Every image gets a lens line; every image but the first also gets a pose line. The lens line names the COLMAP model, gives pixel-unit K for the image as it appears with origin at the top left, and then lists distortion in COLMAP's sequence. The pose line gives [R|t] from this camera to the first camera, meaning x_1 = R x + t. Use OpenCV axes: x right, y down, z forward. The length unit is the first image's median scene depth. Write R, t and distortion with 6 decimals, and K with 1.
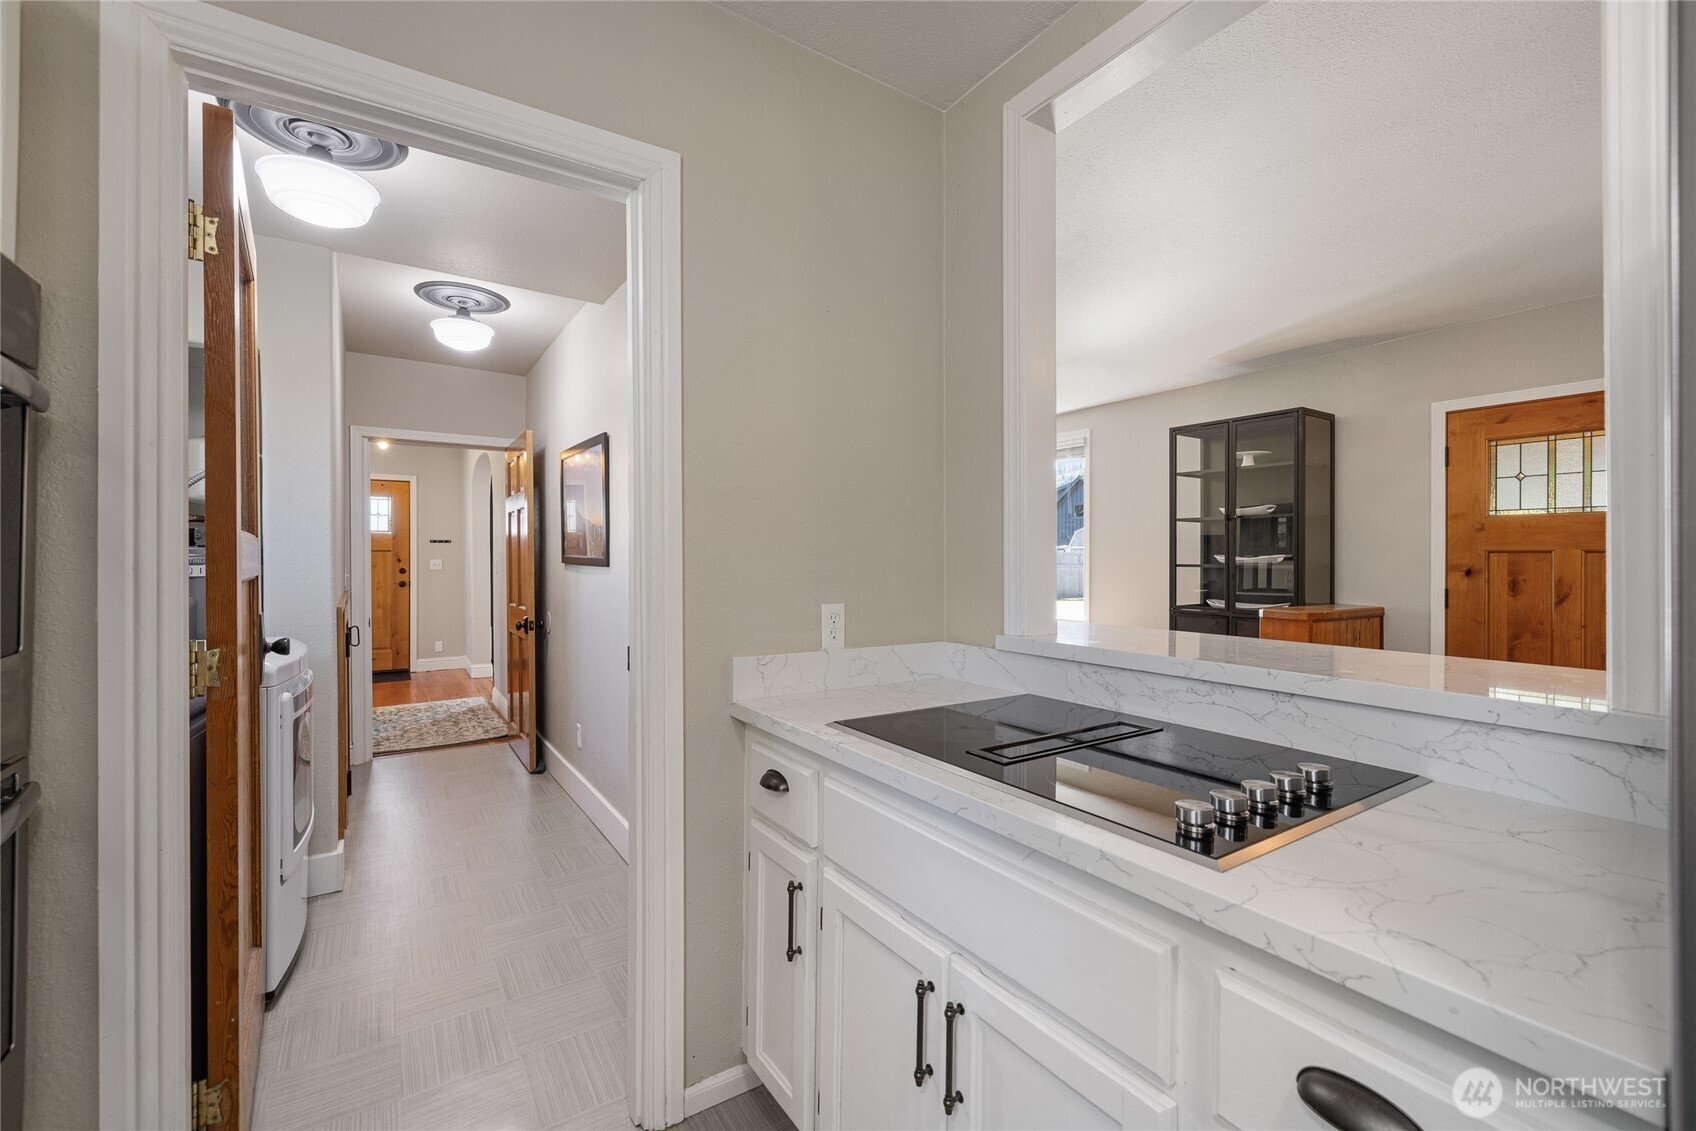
lens RADIAL K [[717.2, 0, 834.0], [0, 717.2, 563.9], [0, 0, 1]] dist [-0.000325, 0.000592]
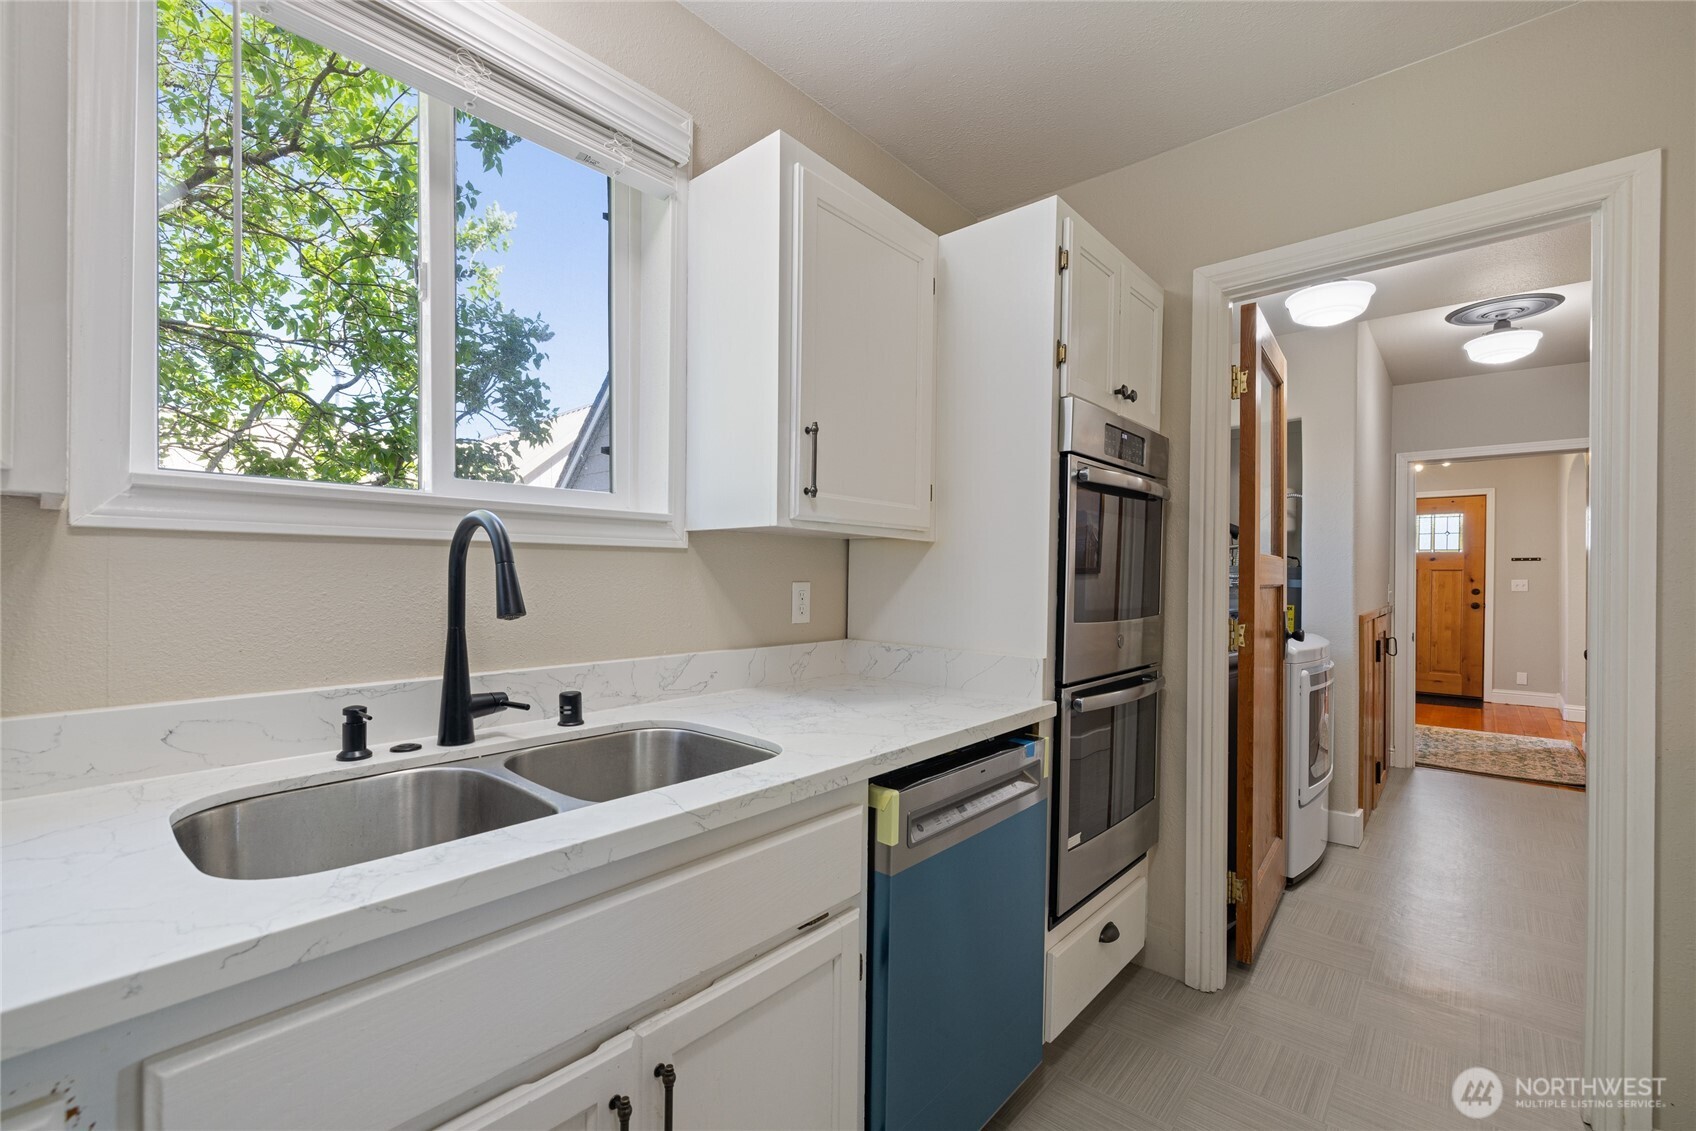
lens RADIAL K [[717.2, 0, 834.0], [0, 717.2, 563.9], [0, 0, 1]] dist [-0.000325, 0.000592]
pose [[0.269508, -0.010581, -0.962940, 0.174490], [-0.016905, 0.999734, -0.015716, 0.005973], [0.962850, 0.020514, 0.269258, -0.133917]]
